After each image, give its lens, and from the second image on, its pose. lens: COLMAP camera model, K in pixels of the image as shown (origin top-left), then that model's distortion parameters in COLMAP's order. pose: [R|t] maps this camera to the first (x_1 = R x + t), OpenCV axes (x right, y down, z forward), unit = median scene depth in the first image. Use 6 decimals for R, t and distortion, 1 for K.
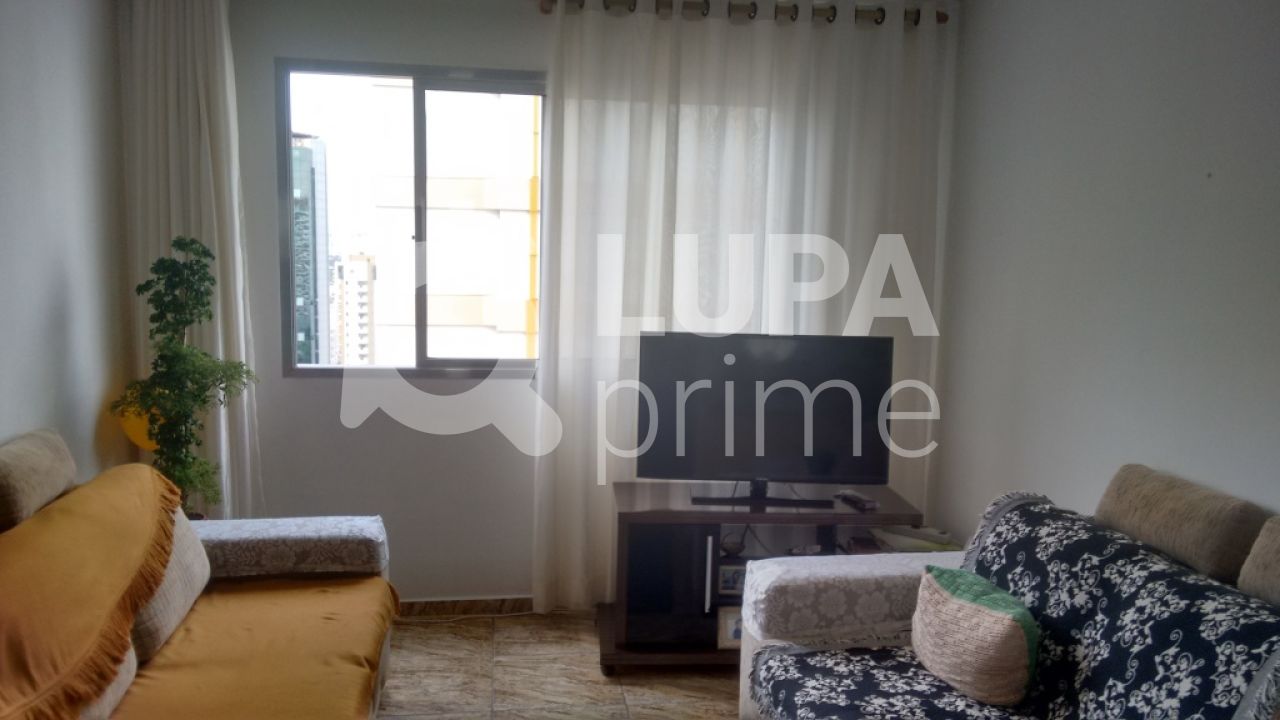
lens RADIAL K [[1031.5, 0, 595.3], [0, 1031.5, 367.4], [0, 0, 1]] dist [0.104307, -0.152759]
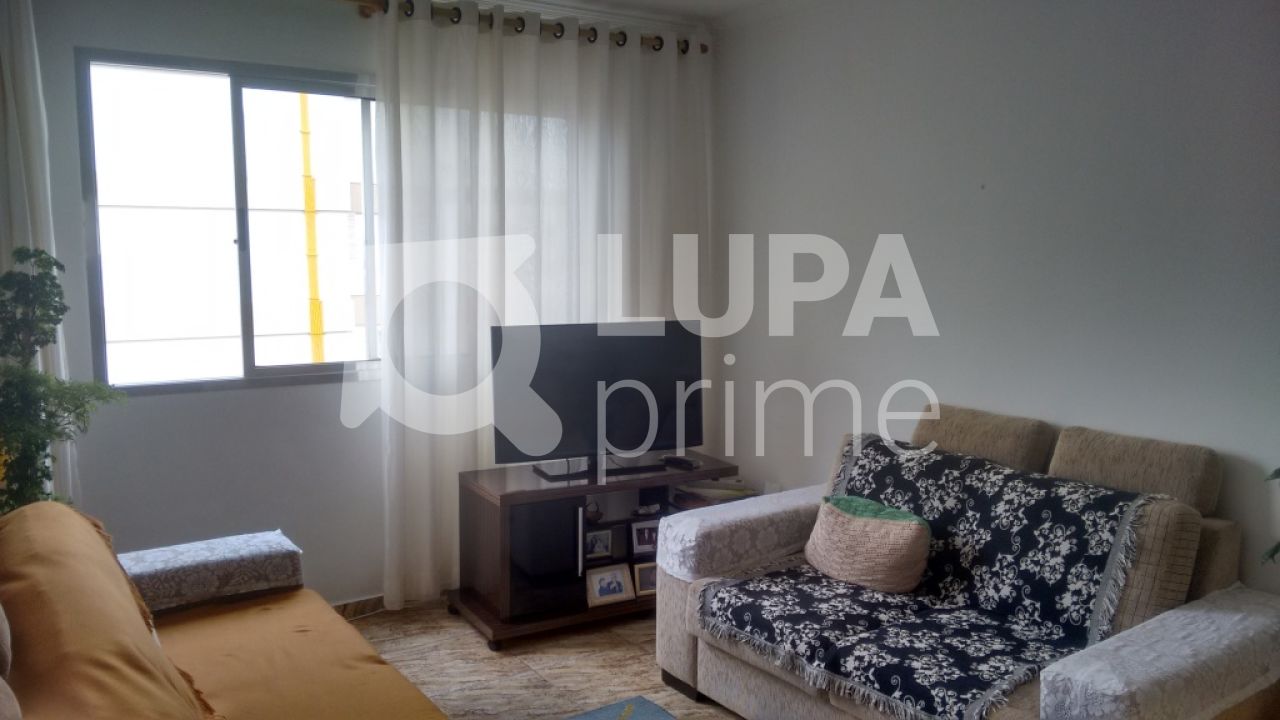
lens RADIAL K [[1031.5, 0, 633.9], [0, 1031.5, 360.7], [0, 0, 1]] dist [0.104307, -0.152759]
pose [[0.901734, -0.068411, 0.426843, -0.357098], [0.067805, 0.997560, 0.016638, -0.009381], [-0.426940, 0.013939, 0.904173, -0.031566]]
